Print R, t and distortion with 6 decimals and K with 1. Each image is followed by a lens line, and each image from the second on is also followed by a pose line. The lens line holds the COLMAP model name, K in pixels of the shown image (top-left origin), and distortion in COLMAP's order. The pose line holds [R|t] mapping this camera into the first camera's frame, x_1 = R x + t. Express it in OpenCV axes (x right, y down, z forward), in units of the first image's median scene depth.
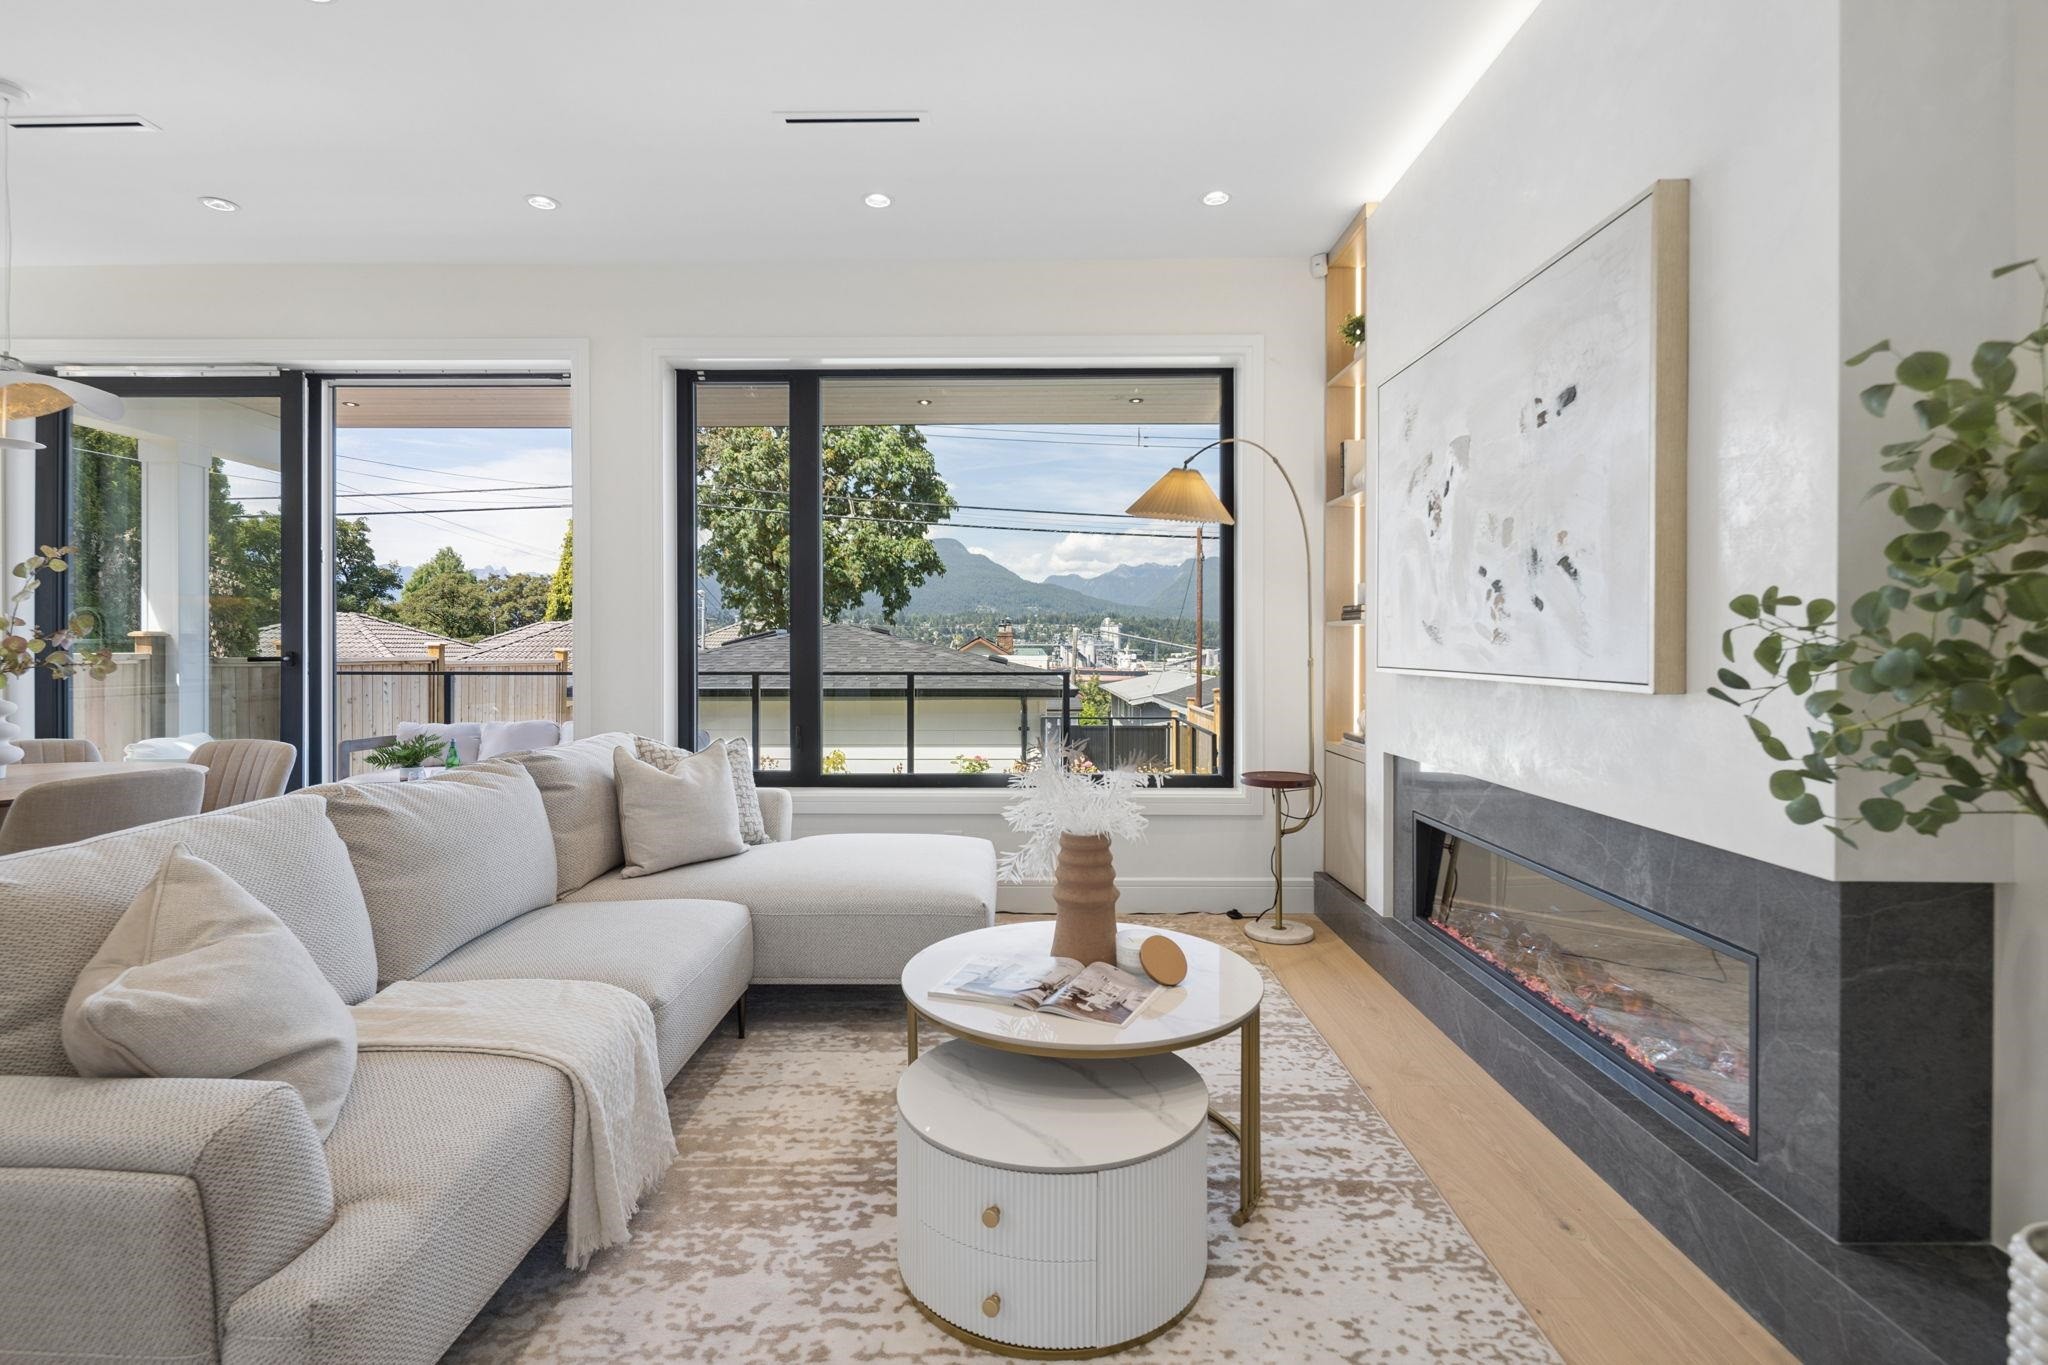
lens RADIAL K [[983.1, 0, 1013.7], [0, 983.1, 650.2], [0, 0, 1]] dist [0.005141, -0.003210]
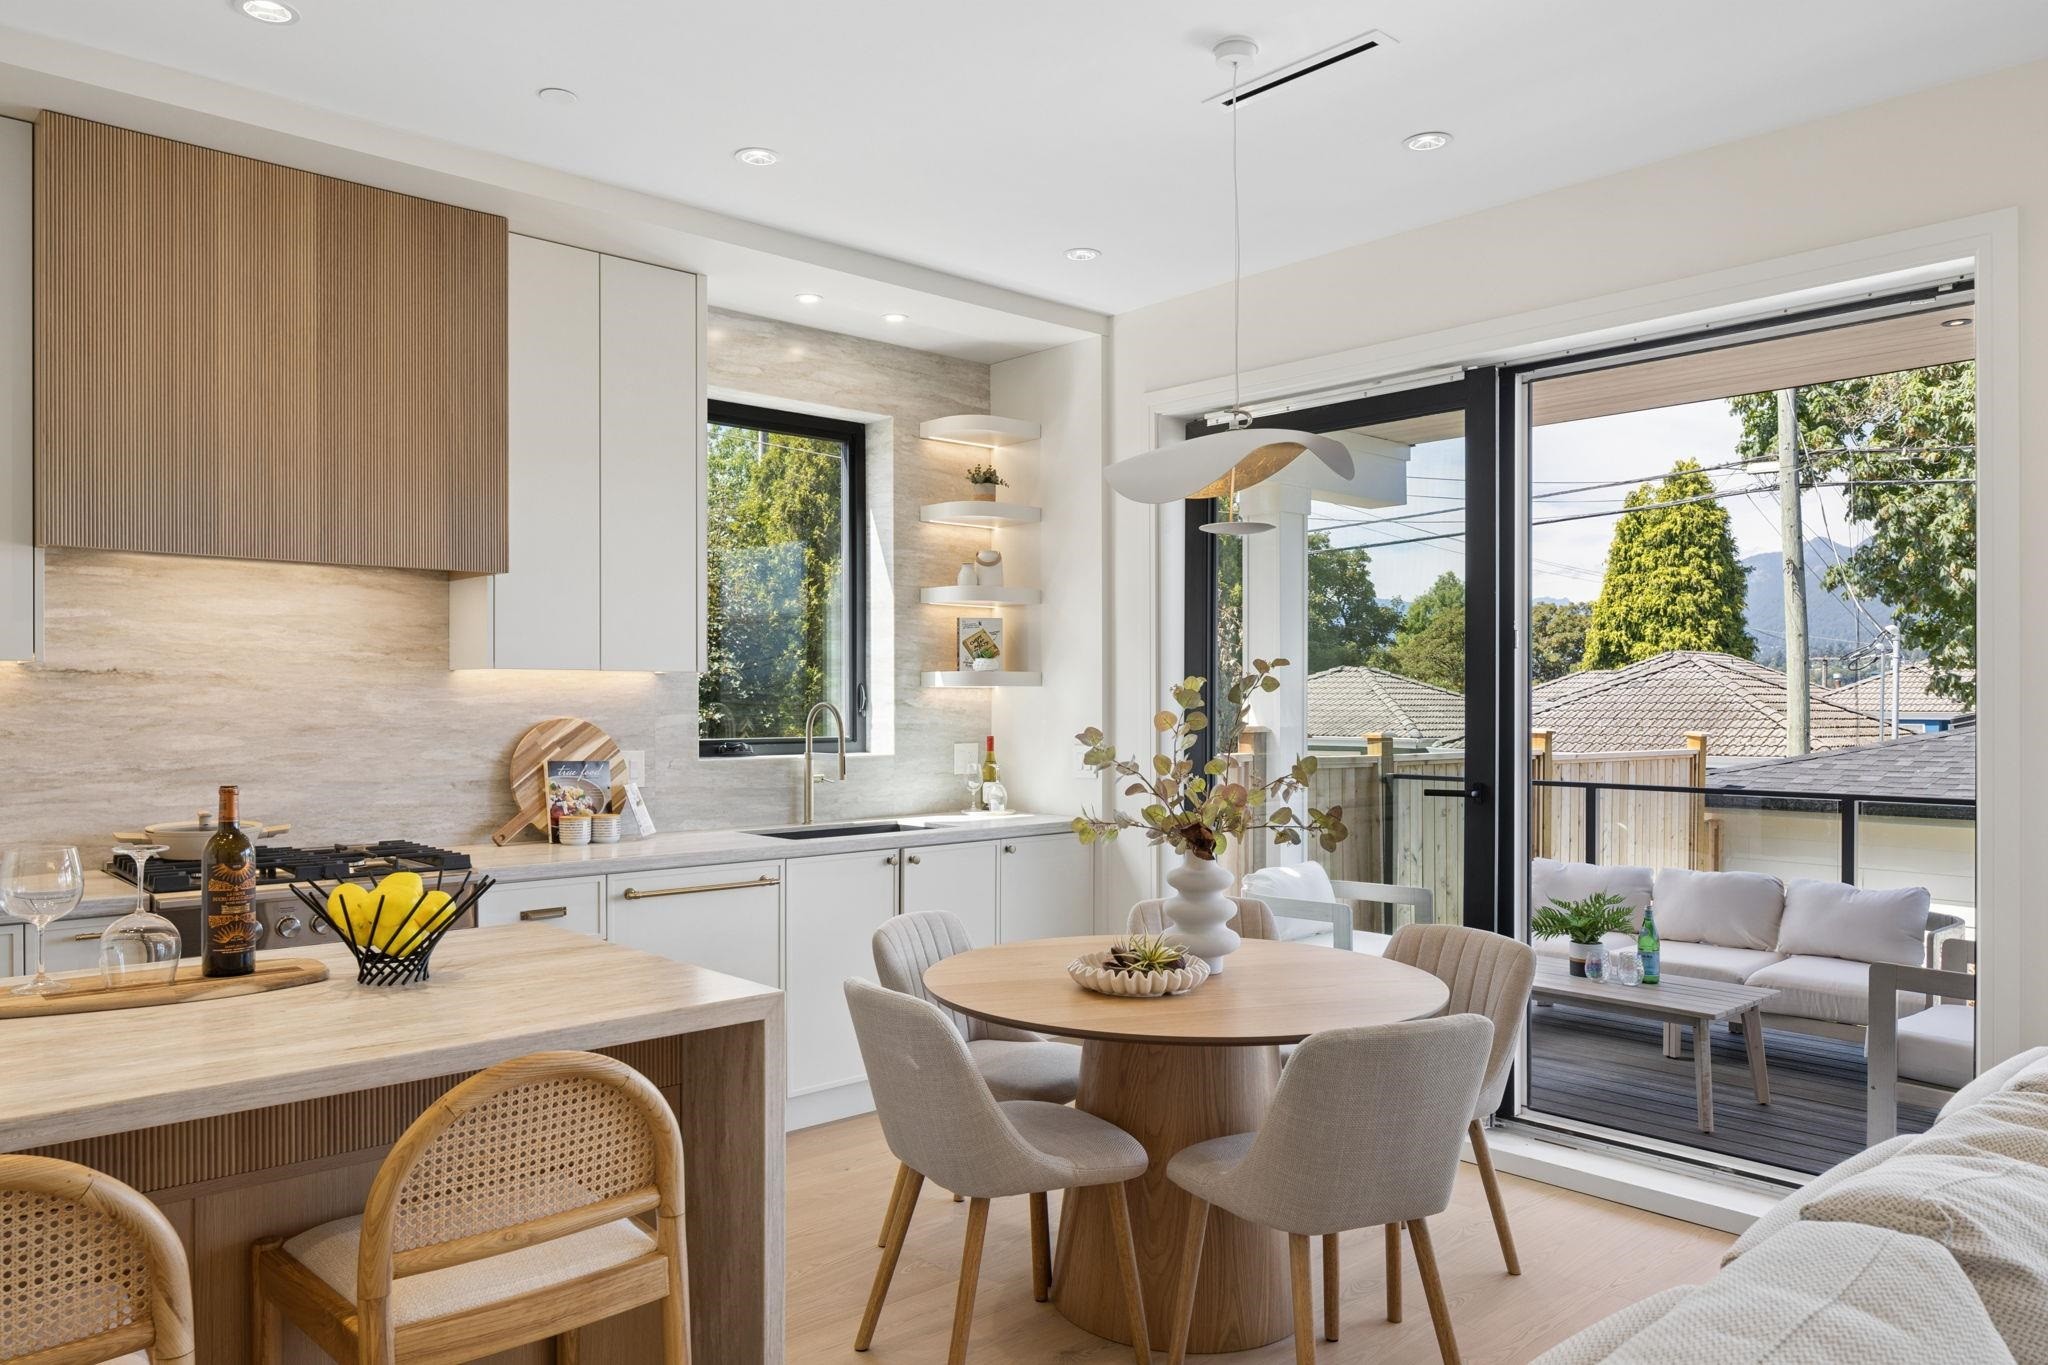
lens RADIAL K [[1416.2, 0, 1013.2], [0, 1416.2, 709.8], [0, 0, 1]] dist [-0.007471, -0.000958]
pose [[0.681376, 0.001509, -0.731932, -0.245605], [-0.000219, 0.999998, 0.001858, -0.051603], [0.731933, -0.001105, 0.681376, 0.104318]]
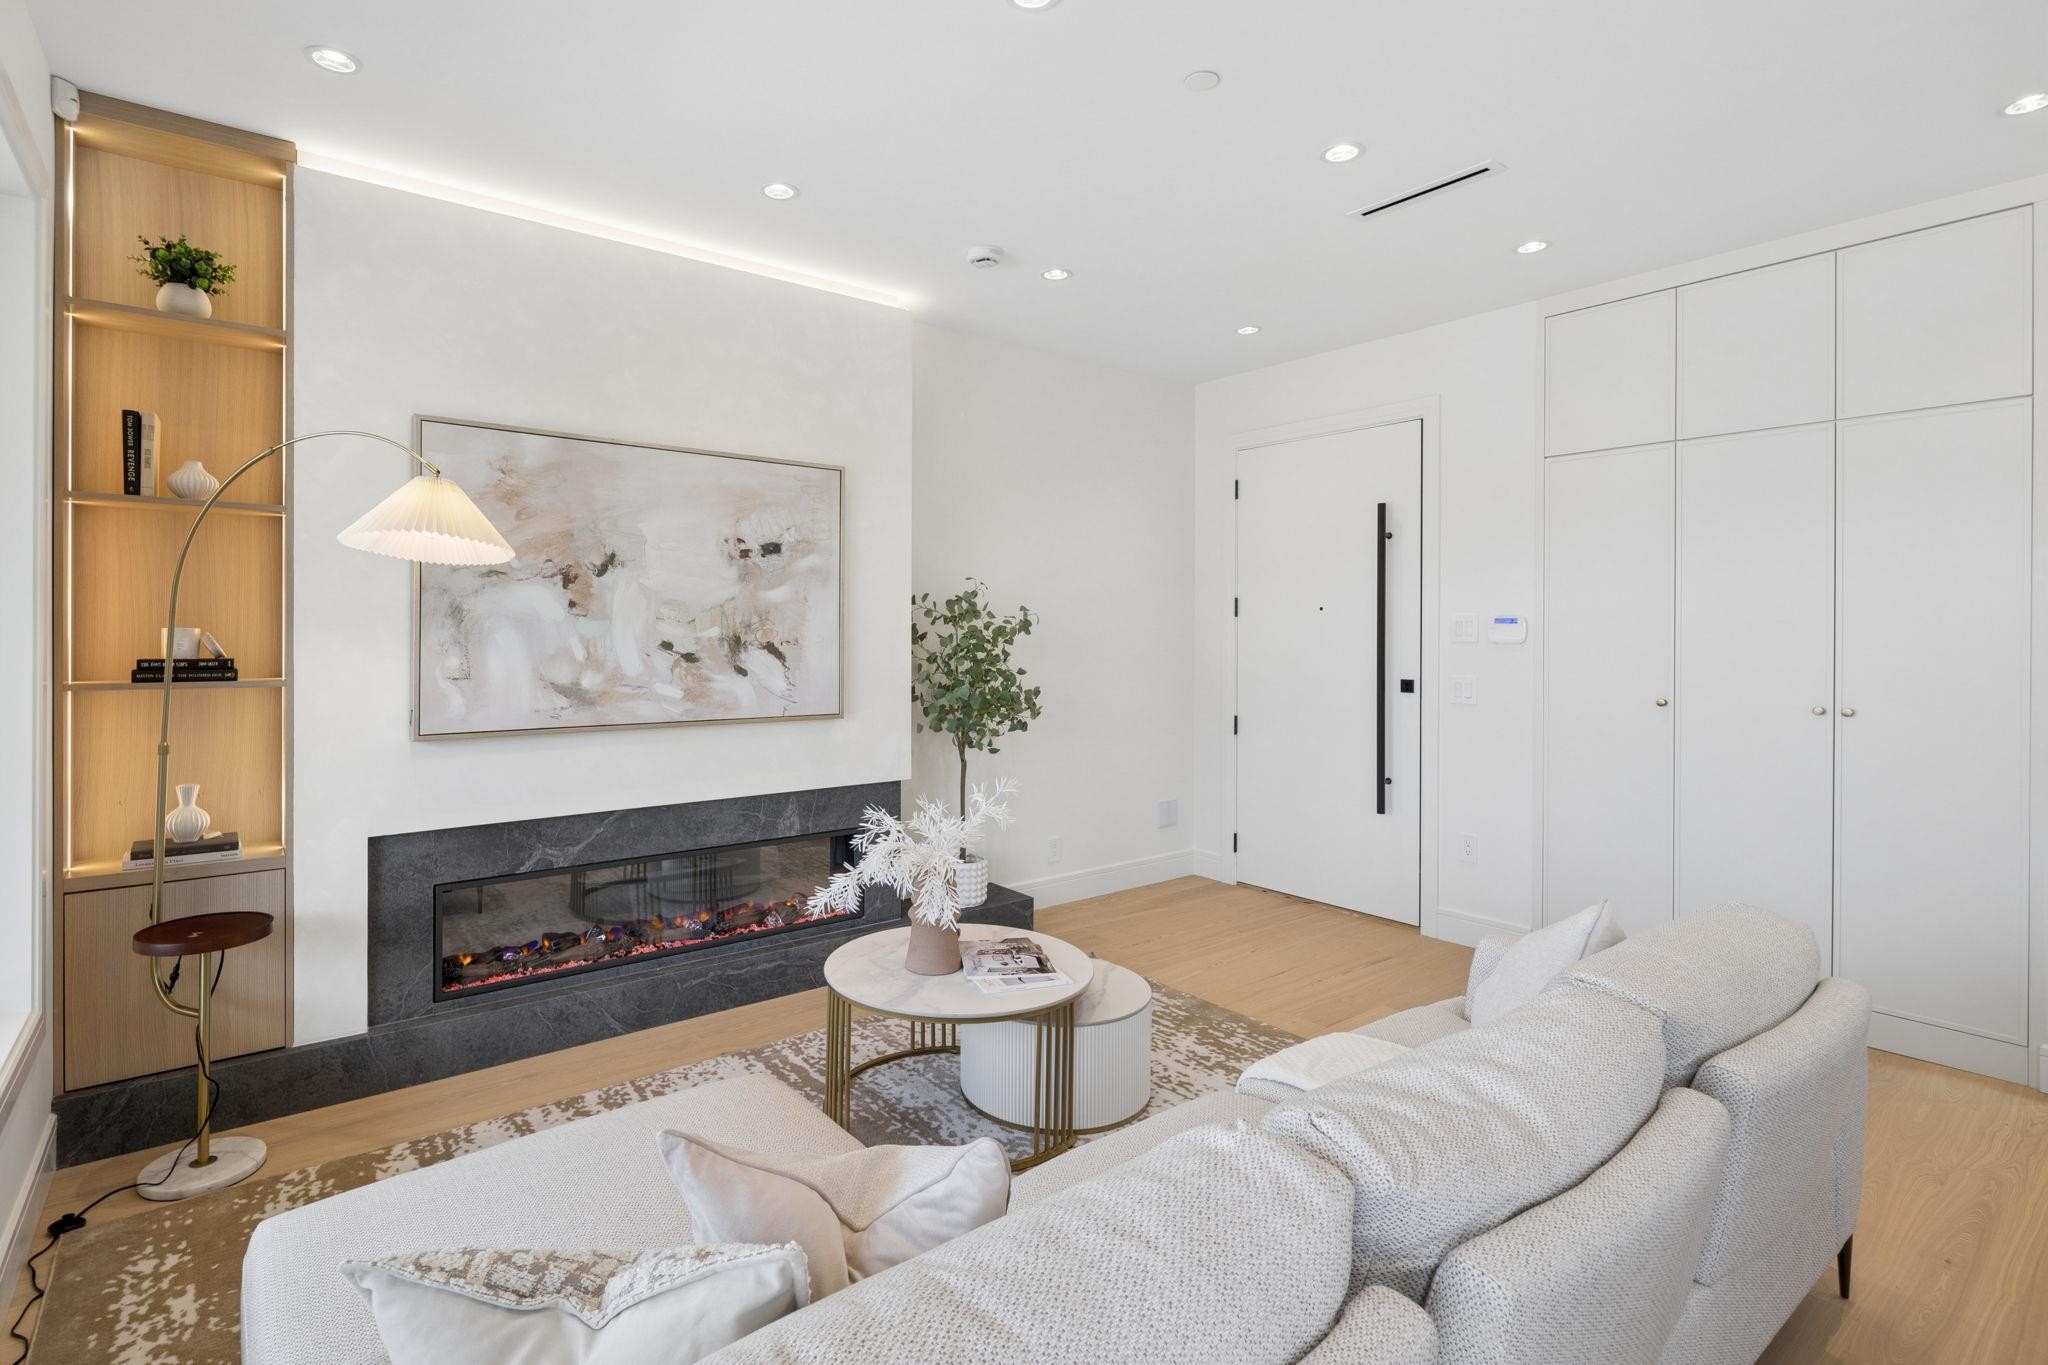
lens RADIAL K [[983.1, 0, 977.7], [0, 983.1, 632.4], [0, 0, 1]] dist [0.005141, -0.003210]
pose [[-0.615017, -0.000922, 0.788513, -0.494703], [-0.000452, 1.000000, 0.000817, -0.059360], [-0.788513, 0.000147, -0.615017, 0.893271]]
